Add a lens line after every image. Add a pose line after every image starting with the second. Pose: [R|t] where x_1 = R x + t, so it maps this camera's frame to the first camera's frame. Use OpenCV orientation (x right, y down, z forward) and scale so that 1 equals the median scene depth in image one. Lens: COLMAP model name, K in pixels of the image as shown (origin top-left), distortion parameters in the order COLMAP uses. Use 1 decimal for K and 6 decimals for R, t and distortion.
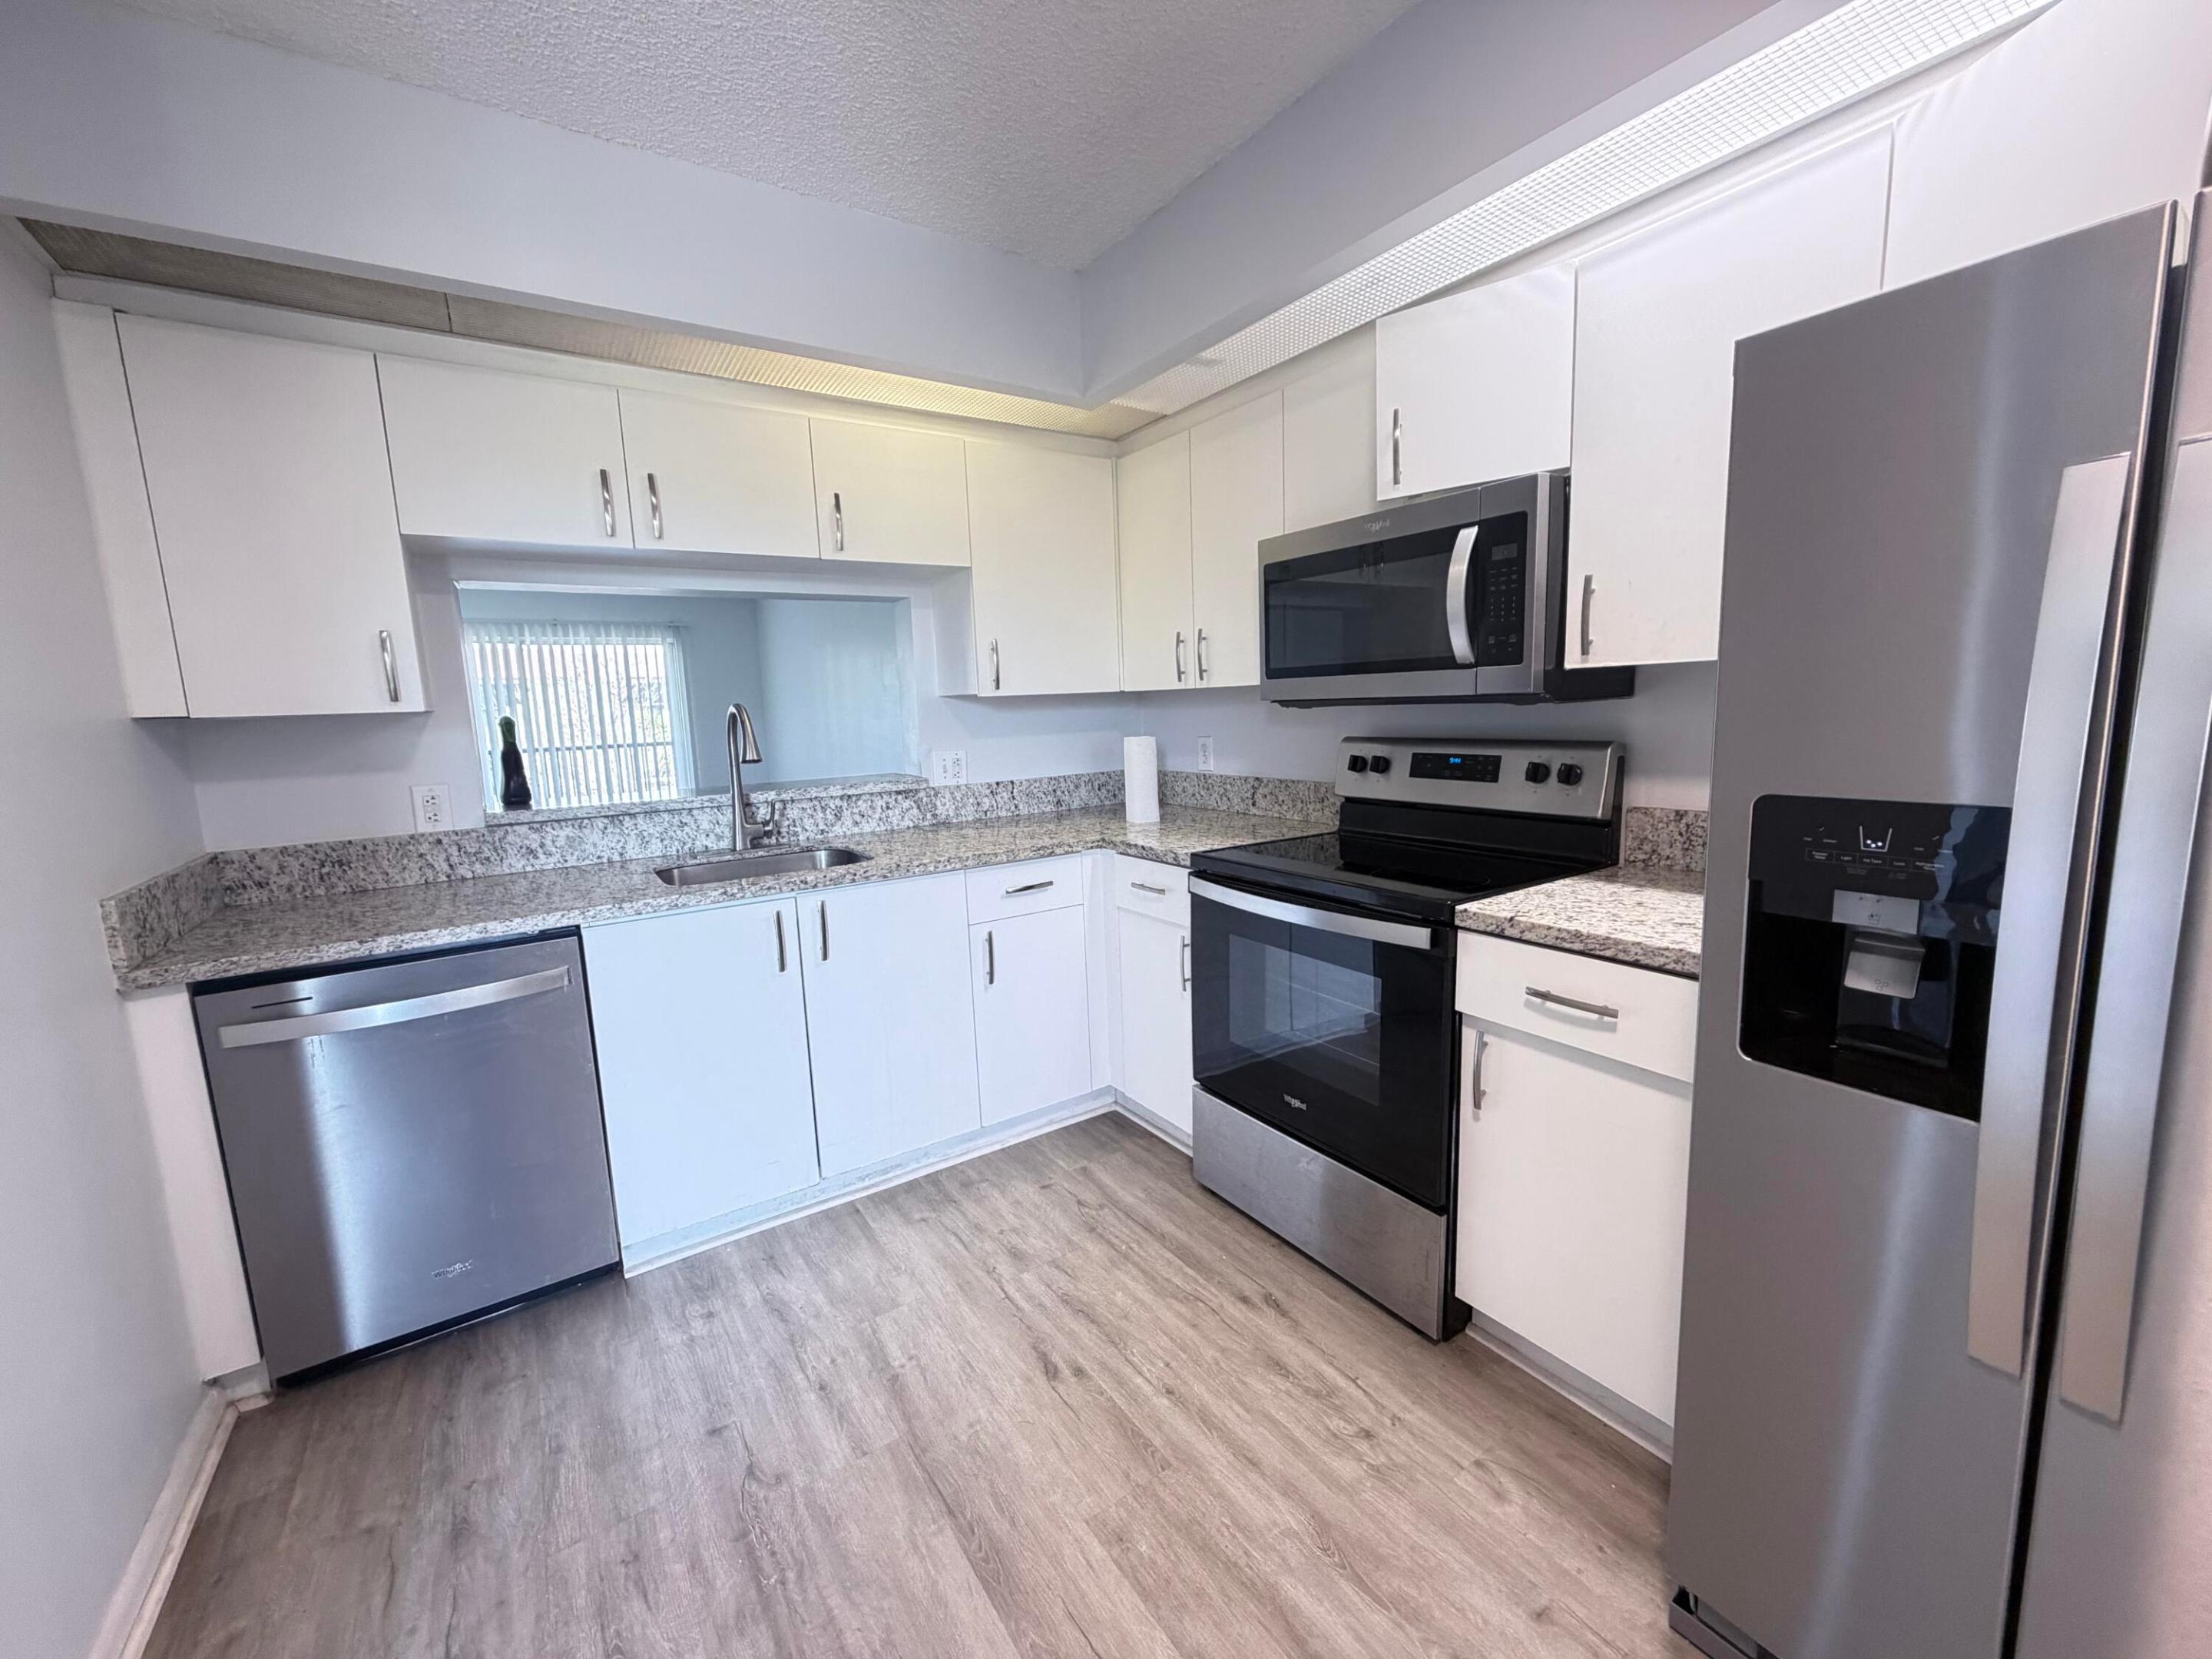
lens RADIAL K [[884.4, 0, 1099.9], [0, 884.4, 828.4], [0, 0, 1]] dist [0.001041, -0.000317]
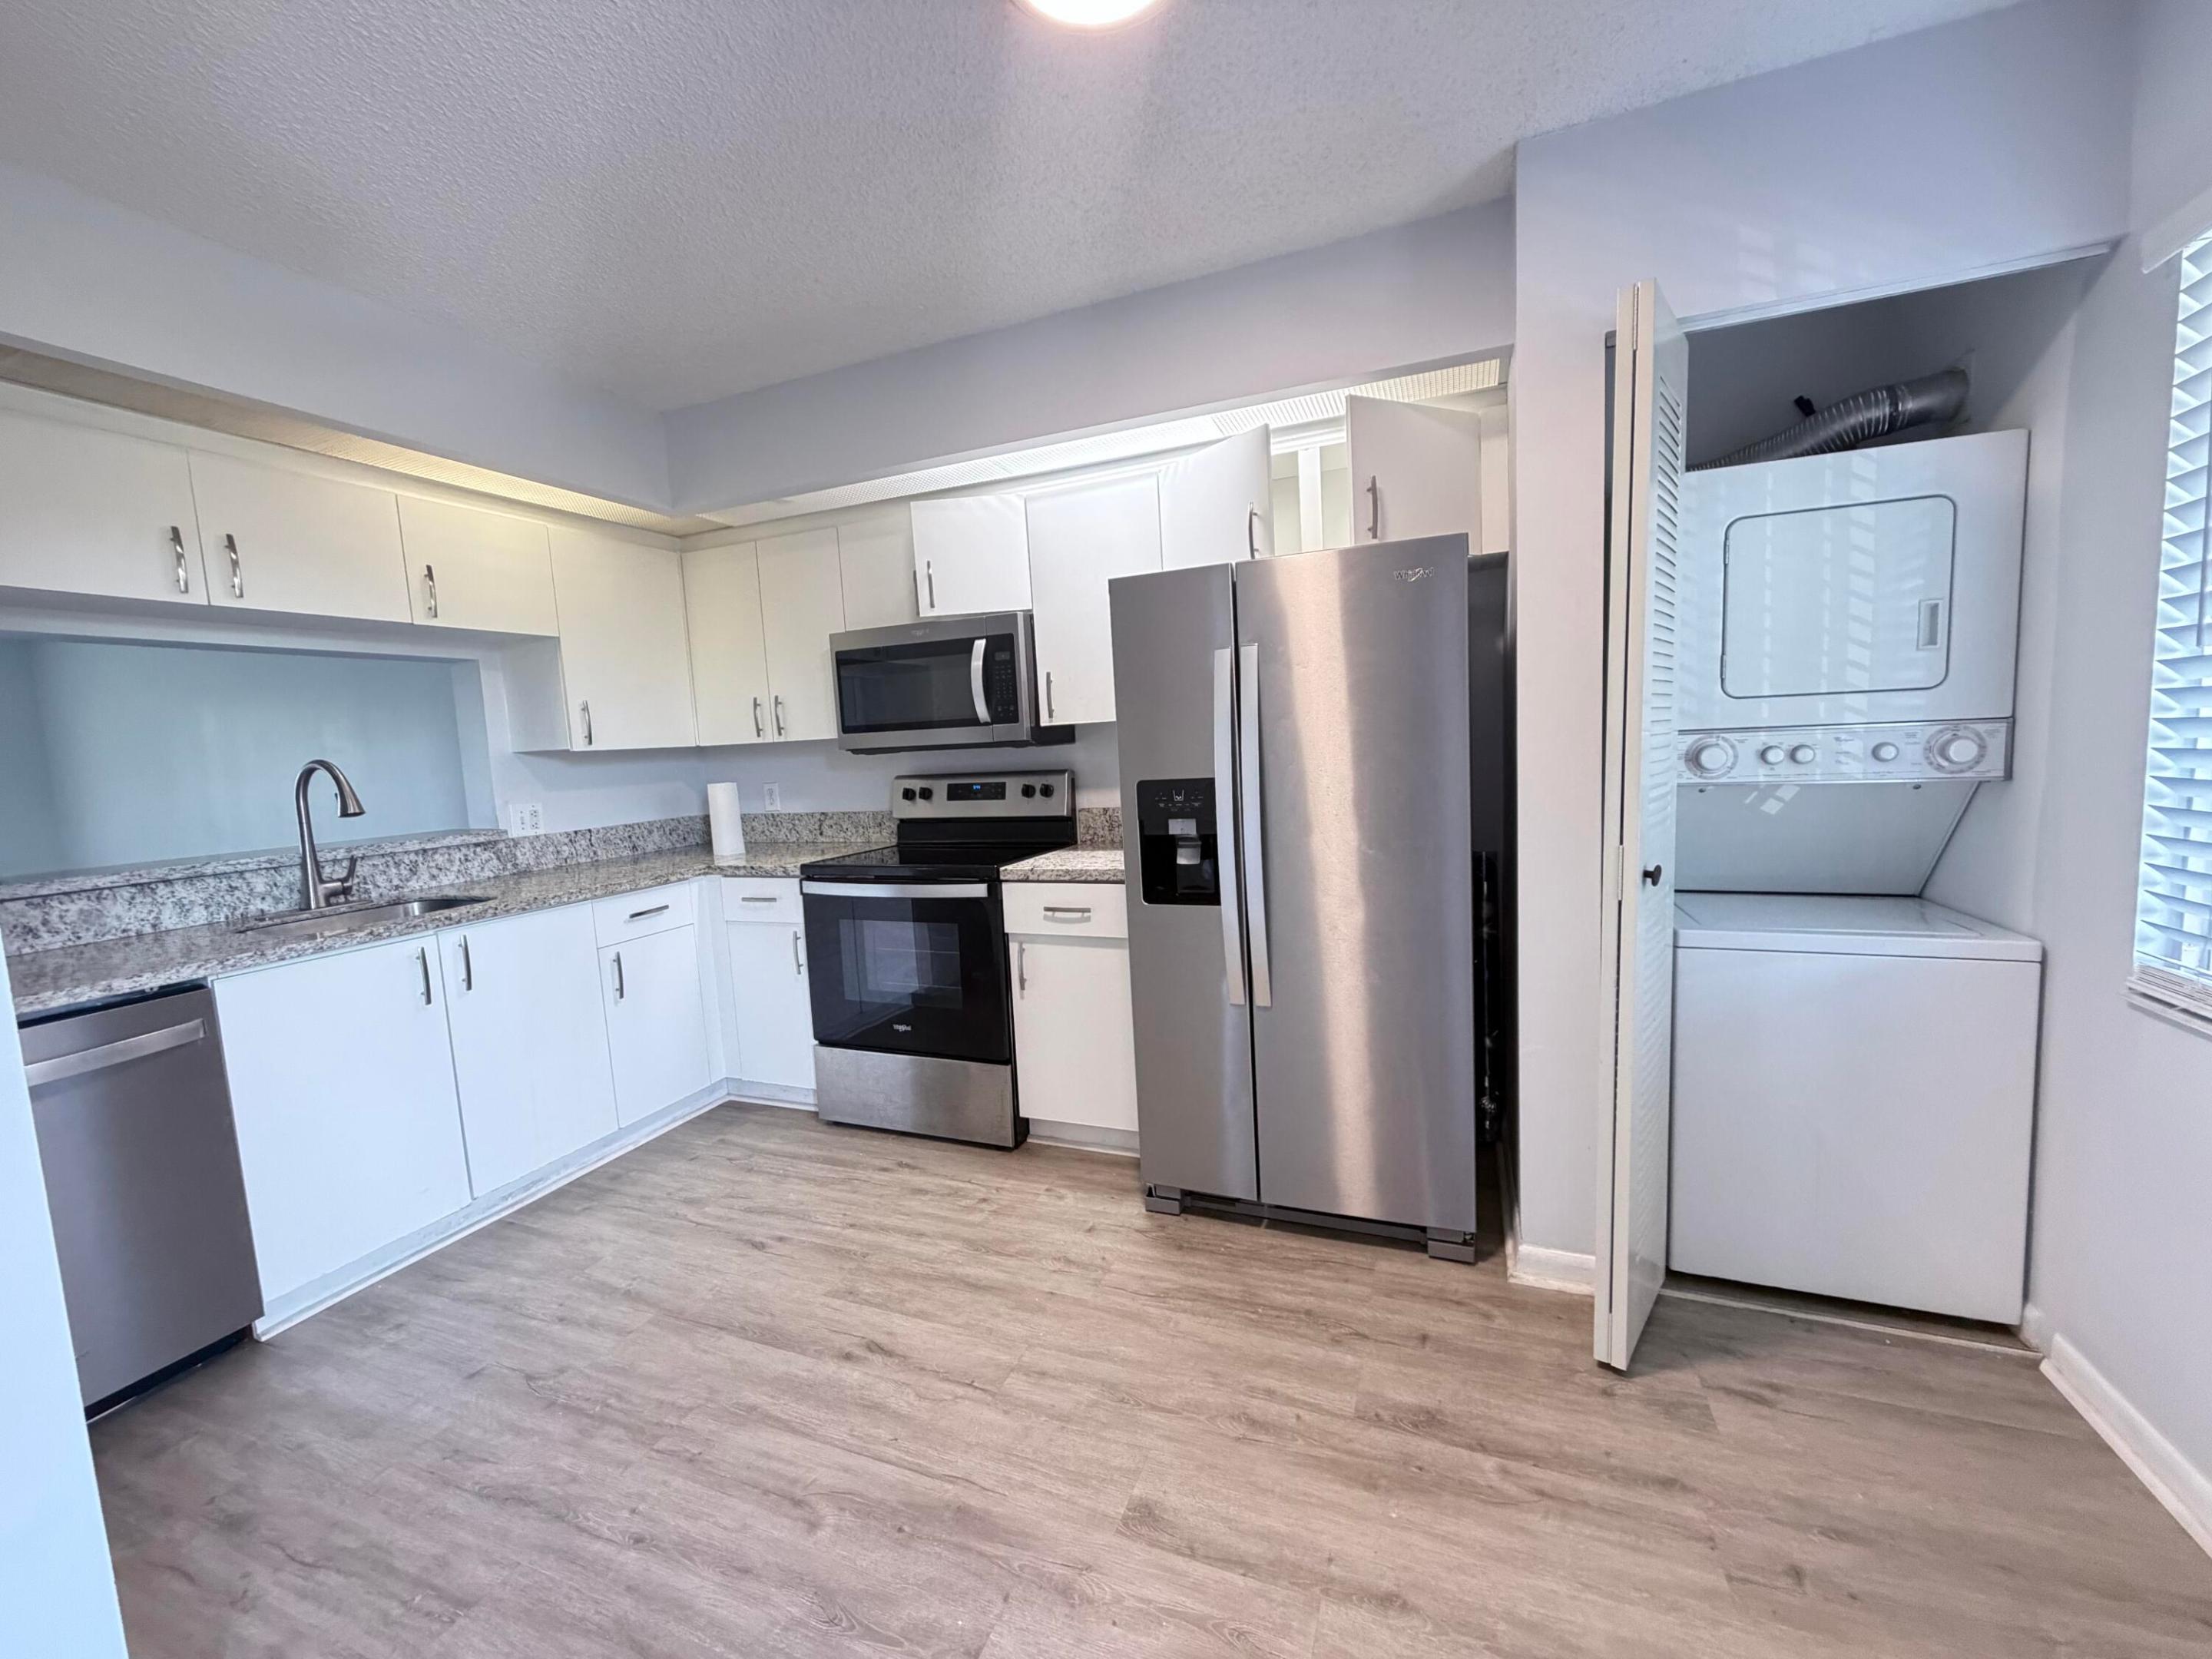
lens RADIAL K [[884.4, 0, 1108.9], [0, 884.4, 836.0], [0, 0, 1]] dist [0.001041, -0.000317]
pose [[0.824552, -0.067897, 0.561697, -0.274417], [0.101149, 0.994469, -0.028273, 0.074248], [-0.556671, 0.080128, 0.826860, -0.375877]]
